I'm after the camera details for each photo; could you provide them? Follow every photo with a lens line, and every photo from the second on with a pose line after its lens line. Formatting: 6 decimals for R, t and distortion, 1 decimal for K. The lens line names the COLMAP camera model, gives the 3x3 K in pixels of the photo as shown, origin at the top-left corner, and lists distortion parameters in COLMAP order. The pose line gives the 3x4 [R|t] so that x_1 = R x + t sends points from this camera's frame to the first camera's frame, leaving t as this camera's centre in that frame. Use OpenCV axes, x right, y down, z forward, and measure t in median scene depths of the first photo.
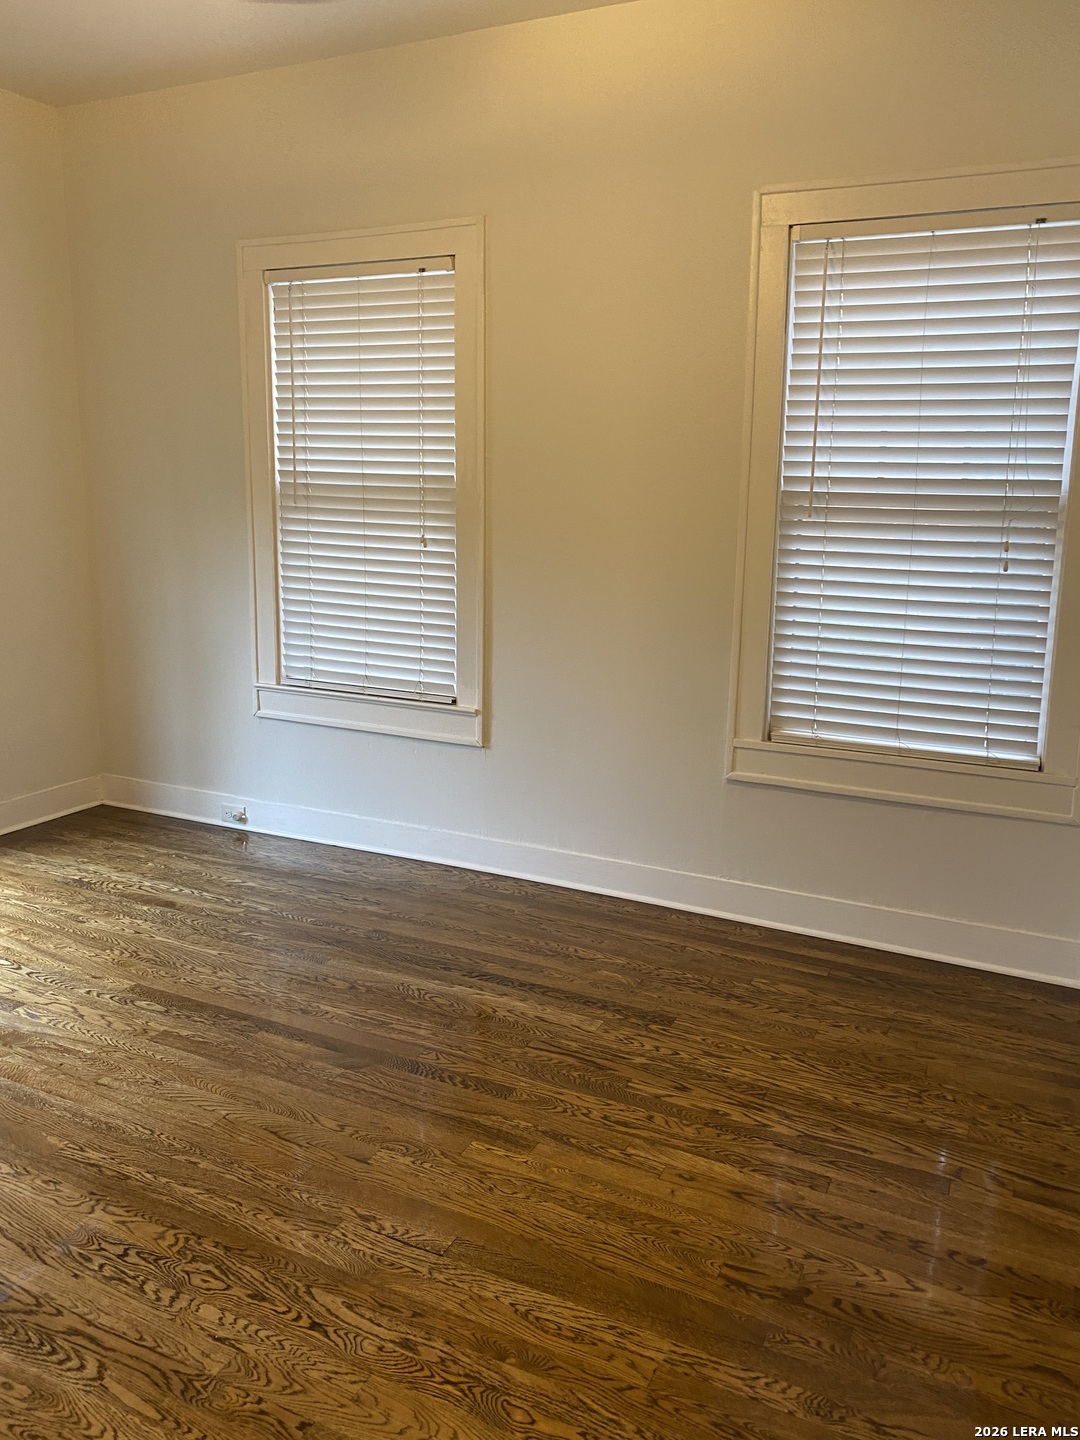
lens RADIAL K [[1103.2, 0, 542.5], [0, 1103.2, 709.3], [0, 0, 1]] dist [0.039646, -0.038557]
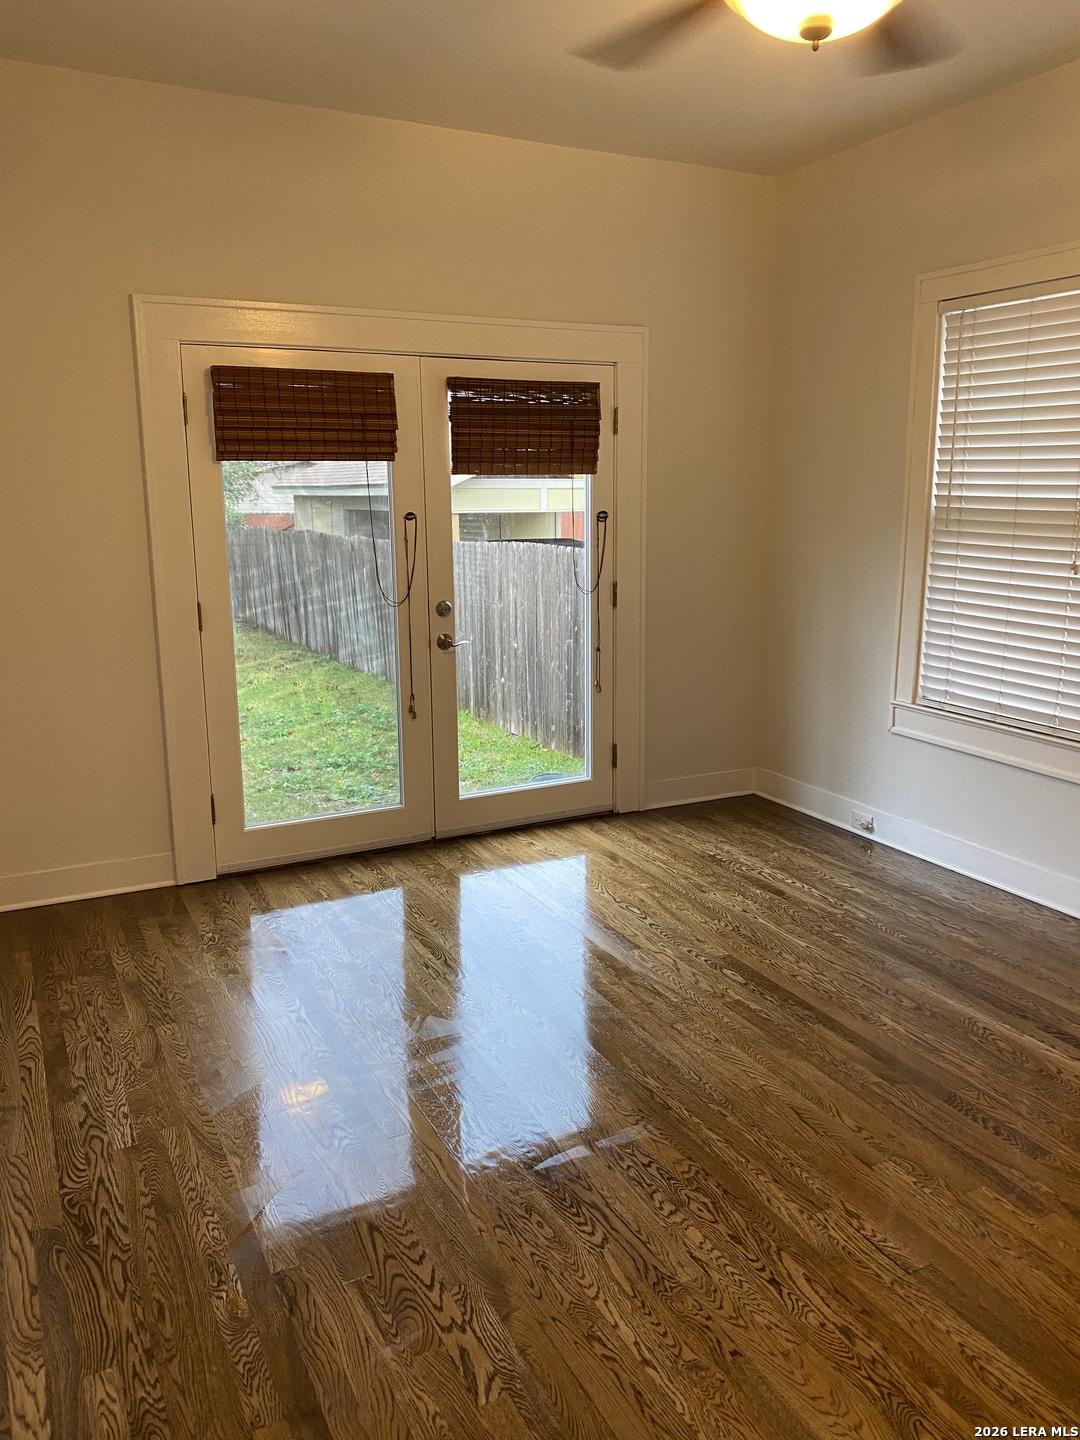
lens RADIAL K [[1103.2, 0, 544.8], [0, 1103.2, 713.8], [0, 0, 1]] dist [0.039646, -0.038557]
pose [[0.798549, 0.103235, -0.593011, 0.132180], [-0.102127, 0.994136, 0.035541, -0.019947], [0.593203, 0.032181, 0.804410, -0.036032]]
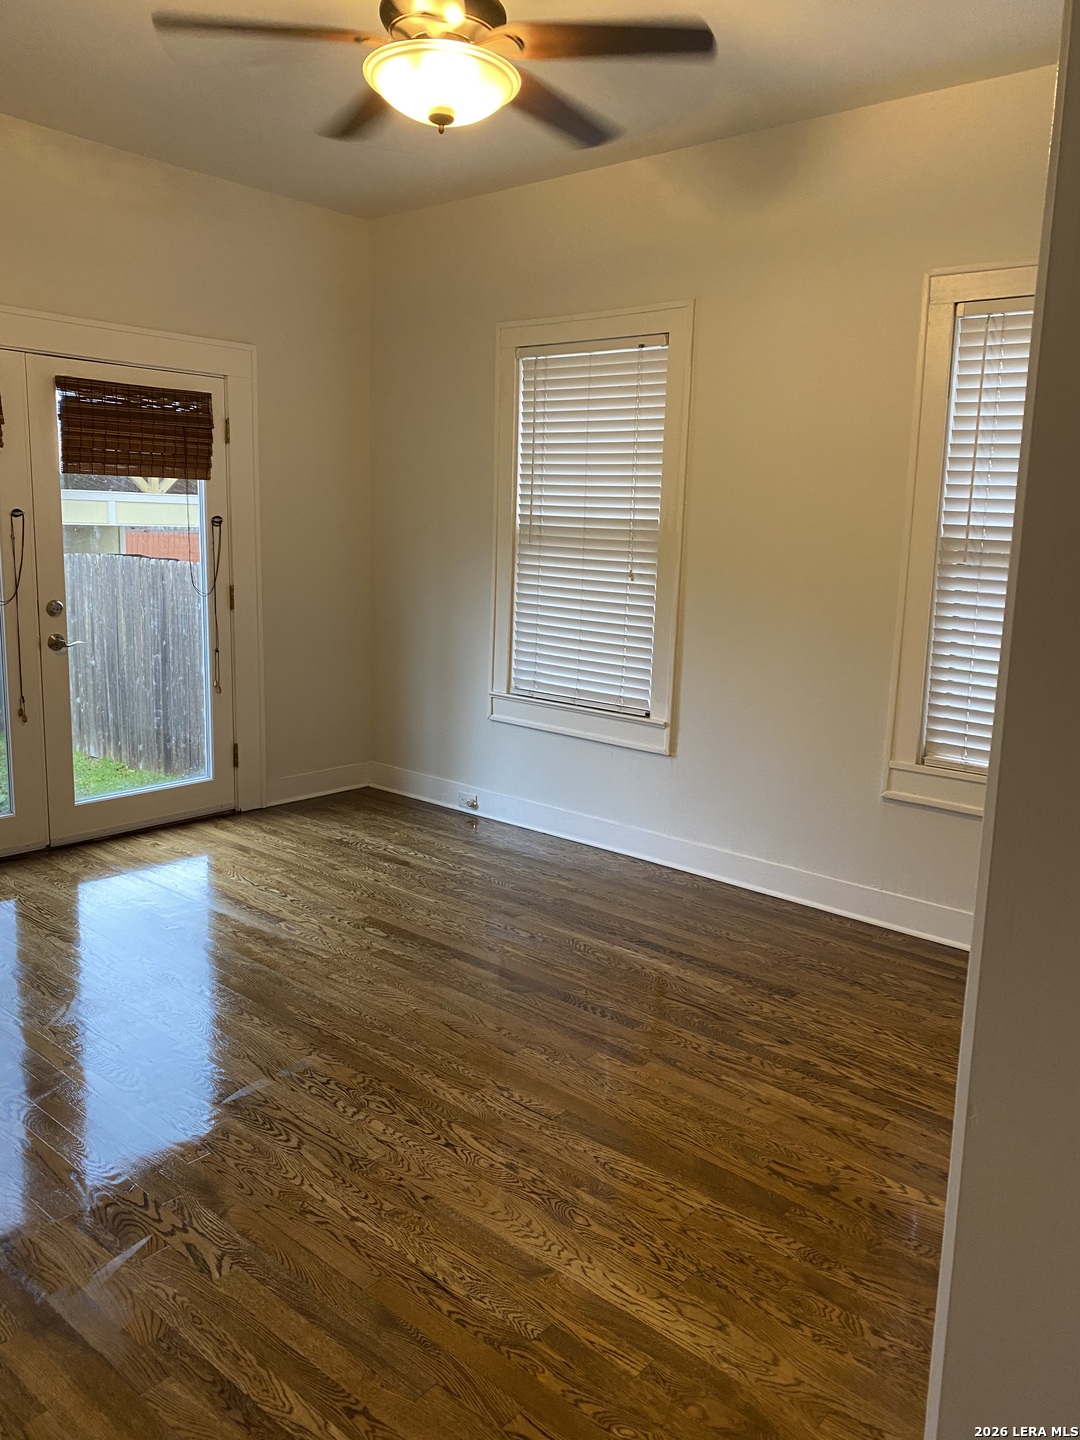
lens RADIAL K [[1103.2, 0, 549.1], [0, 1103.2, 722.3], [0, 0, 1]] dist [0.039646, -0.038557]
pose [[0.967232, 0.061035, -0.246449, 0.129963], [-0.067166, 0.997605, -0.016541, 0.033823], [0.244849, 0.032552, 0.969015, -0.177368]]
